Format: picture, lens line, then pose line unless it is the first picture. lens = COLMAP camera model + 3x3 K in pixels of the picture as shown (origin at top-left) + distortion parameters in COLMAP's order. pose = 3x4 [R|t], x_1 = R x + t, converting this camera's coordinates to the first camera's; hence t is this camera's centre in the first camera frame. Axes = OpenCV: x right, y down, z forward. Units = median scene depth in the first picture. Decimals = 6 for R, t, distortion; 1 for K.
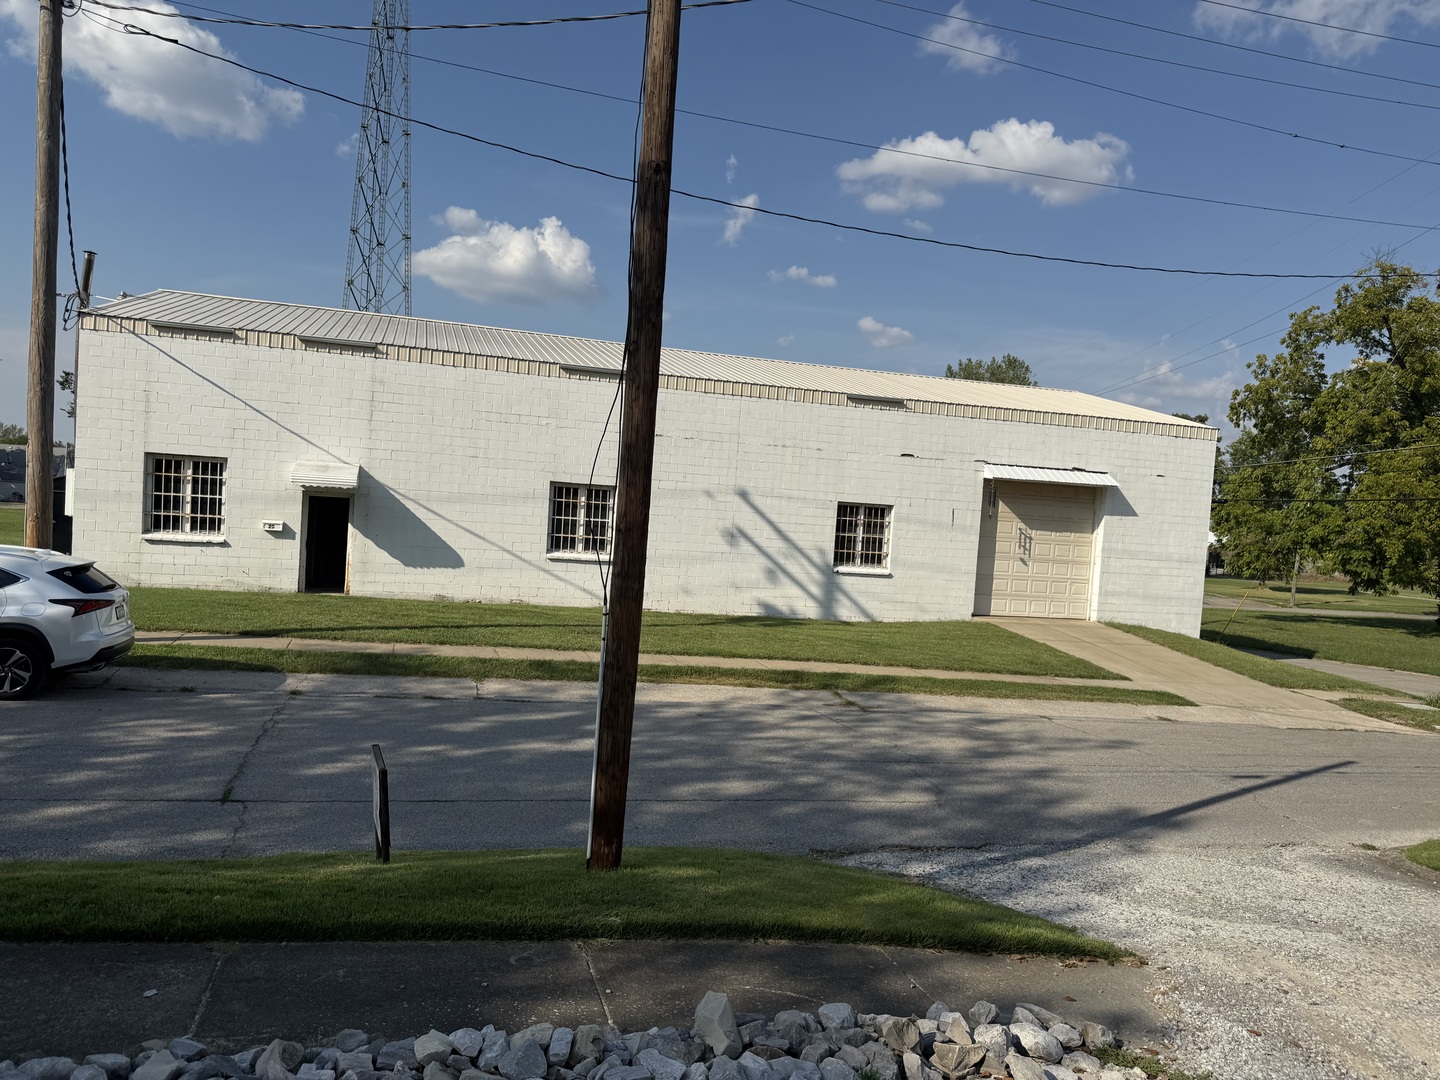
lens RADIAL K [[1030.9, 0, 715.0], [0, 1030.9, 550.0], [0, 0, 1]] dist [0.109422, -0.160232]
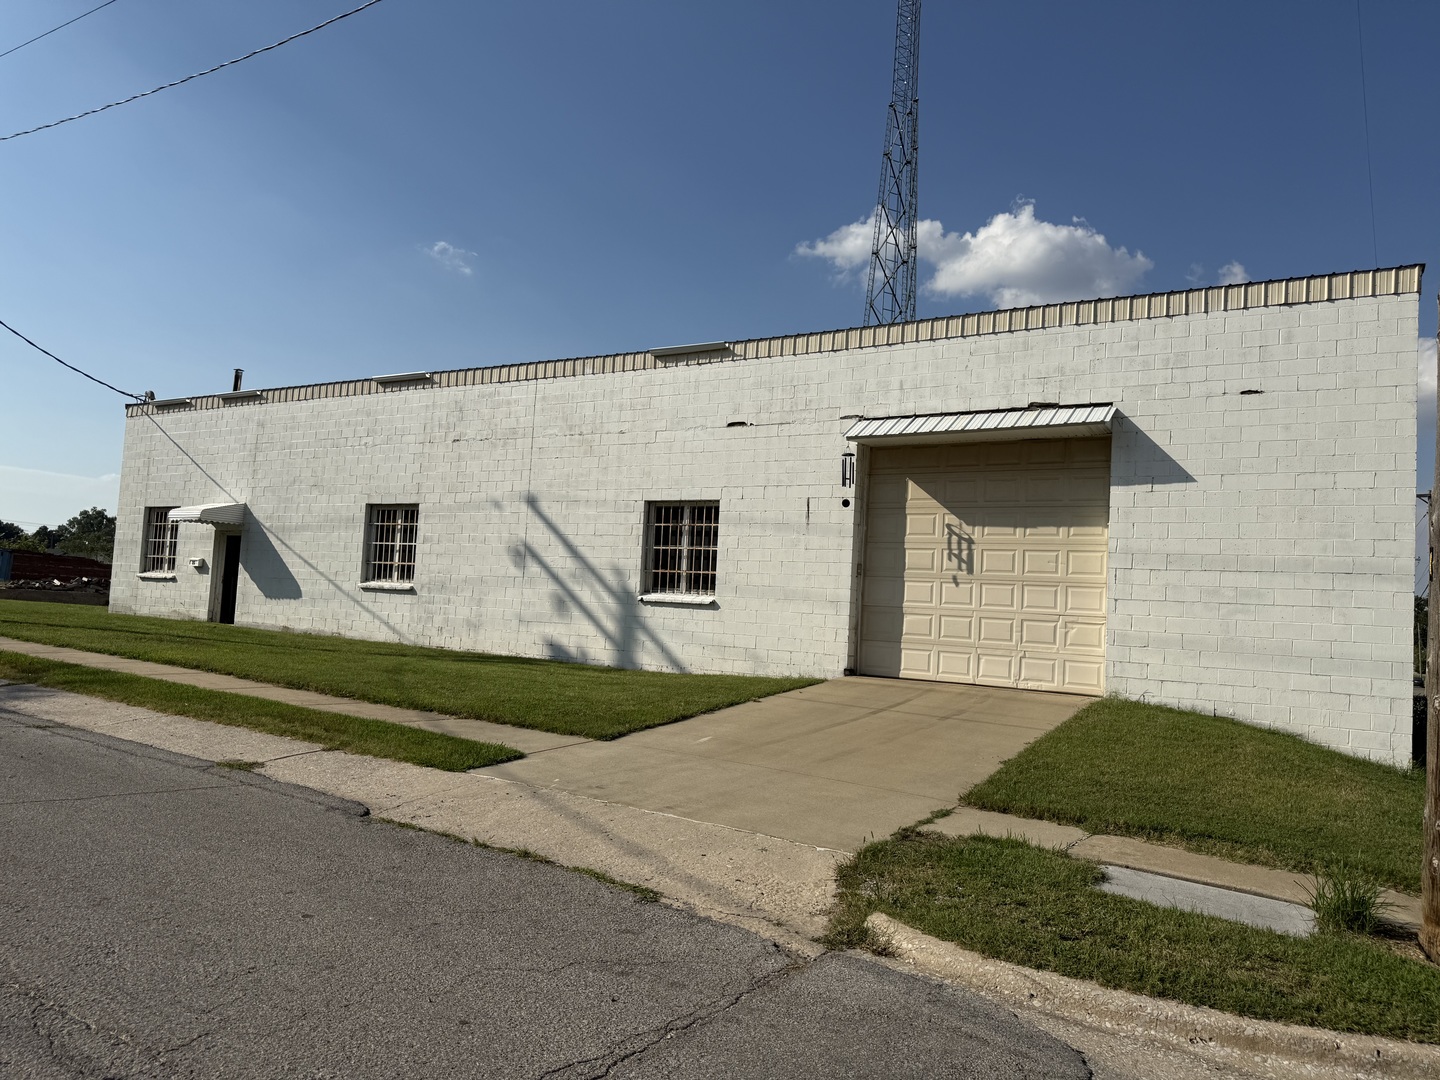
lens RADIAL K [[1044.1, 0, 720.0], [0, 1044.1, 540.0], [0, 0, 1]] dist [0.103353, -0.167044]
pose [[0.657350, -0.085771, -0.748689, 0.686249], [-0.046982, 0.986905, -0.154311, 0.087688], [0.752120, 0.136611, 0.644712, 0.576948]]
